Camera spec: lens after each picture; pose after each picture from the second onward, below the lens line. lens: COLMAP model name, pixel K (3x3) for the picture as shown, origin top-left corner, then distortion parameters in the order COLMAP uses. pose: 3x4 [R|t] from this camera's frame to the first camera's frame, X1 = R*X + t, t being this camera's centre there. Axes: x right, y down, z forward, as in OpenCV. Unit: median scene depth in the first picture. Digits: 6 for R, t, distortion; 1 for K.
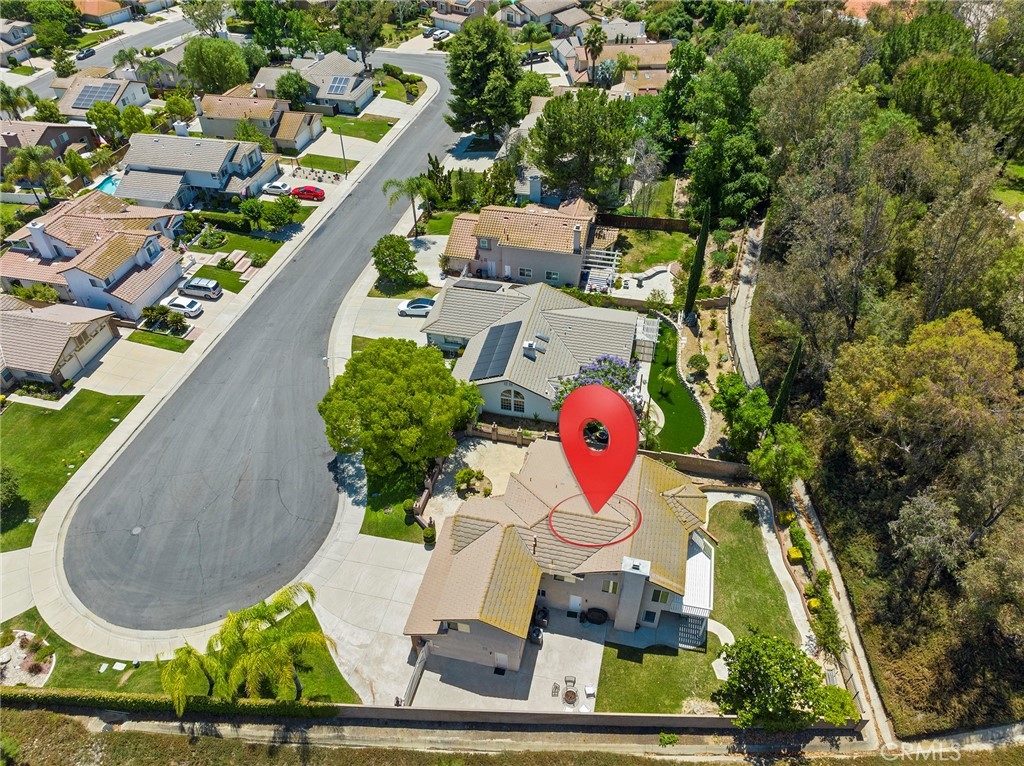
lens RADIAL K [[718.9, 0, 512.0], [0, 718.9, 383.0], [0, 0, 1]] dist [-0.036595, -0.004100]
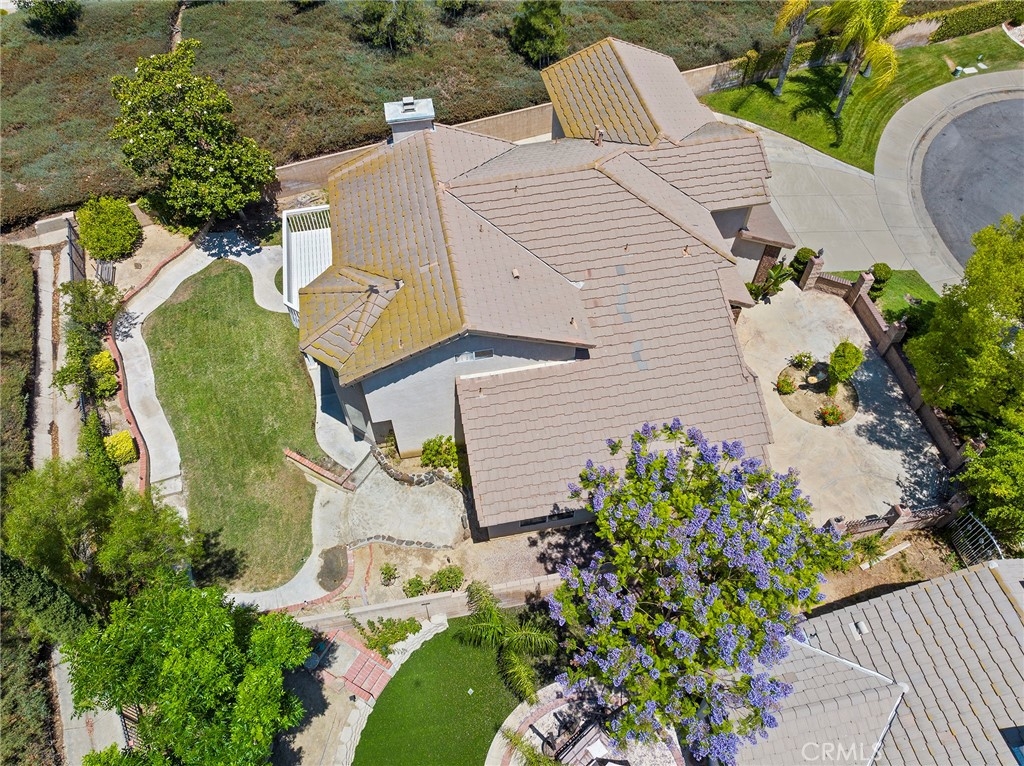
lens RADIAL K [[722.5, 0, 509.5], [0, 722.5, 377.0], [0, 0, 1]] dist [-0.043093, 0.010906]
pose [[-0.914202, 0.331377, -0.233291, 0.175386], [-0.261494, -0.042562, 0.964266, -0.185791], [0.309606, 0.942538, 0.125563, 0.664606]]
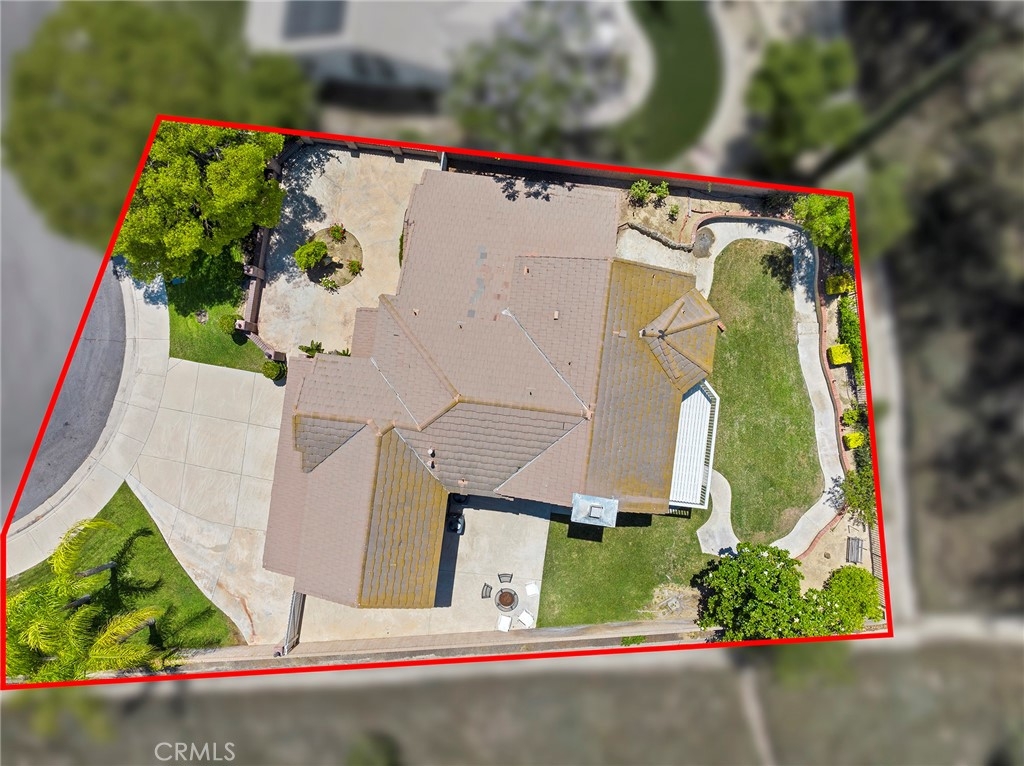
lens RADIAL K [[722.5, 0, 509.5], [0, 722.5, 377.0], [0, 0, 1]] dist [-0.043093, 0.010906]
pose [[0.994660, -0.103167, 0.002899, 0.063369], [0.068976, 0.685387, 0.724905, -0.162827], [-0.076773, -0.720834, 0.688843, 0.380688]]
